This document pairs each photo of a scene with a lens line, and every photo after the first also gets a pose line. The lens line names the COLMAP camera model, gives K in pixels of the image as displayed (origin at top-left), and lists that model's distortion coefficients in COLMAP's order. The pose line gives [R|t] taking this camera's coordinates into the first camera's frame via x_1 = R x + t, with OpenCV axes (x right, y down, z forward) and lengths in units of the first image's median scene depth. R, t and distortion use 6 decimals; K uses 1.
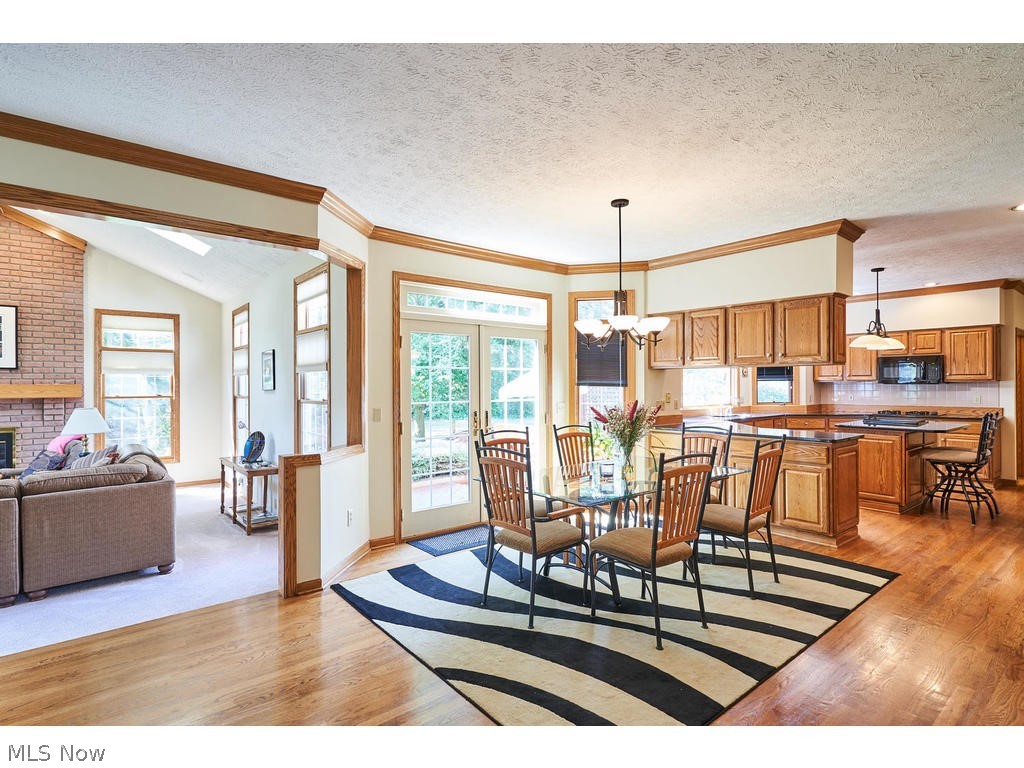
lens RADIAL K [[520.3, 0, 509.4], [0, 520.3, 384.1], [0, 0, 1]] dist [0.003845, 0.000618]
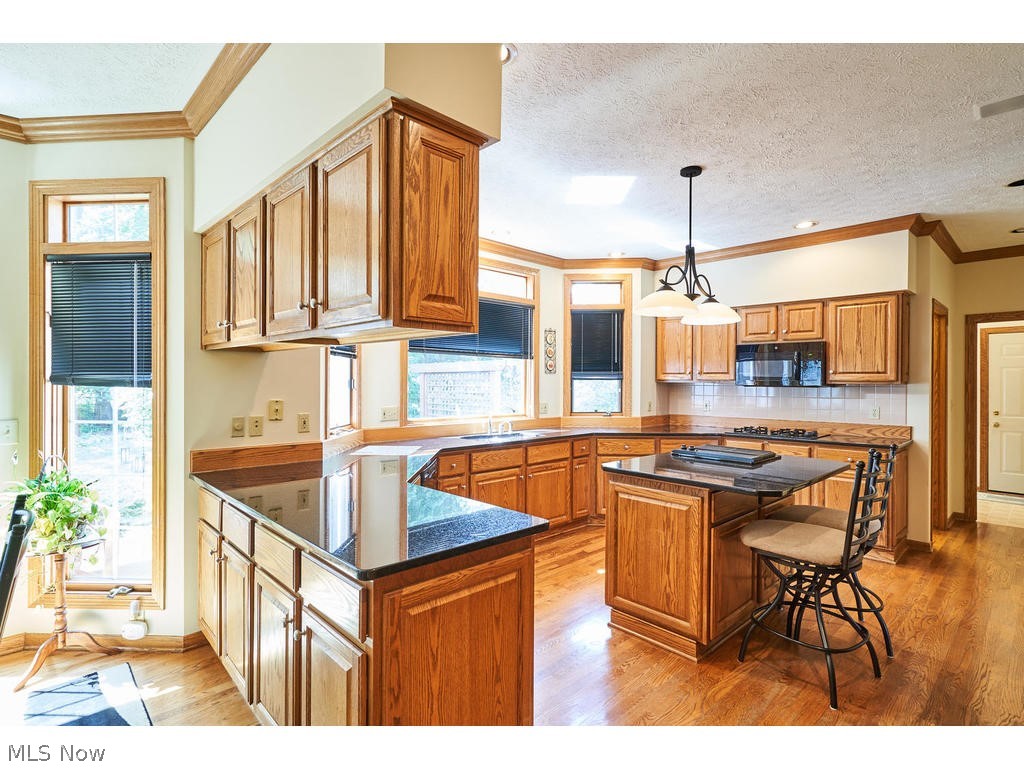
lens RADIAL K [[520.3, 0, 507.0], [0, 520.3, 384.5], [0, 0, 1]] dist [0.003845, 0.000618]
pose [[0.996659, 0.010205, 0.081033, 0.413513], [-0.010585, 0.999935, 0.004263, -0.002509], [-0.080985, -0.005106, 0.996702, 0.419567]]
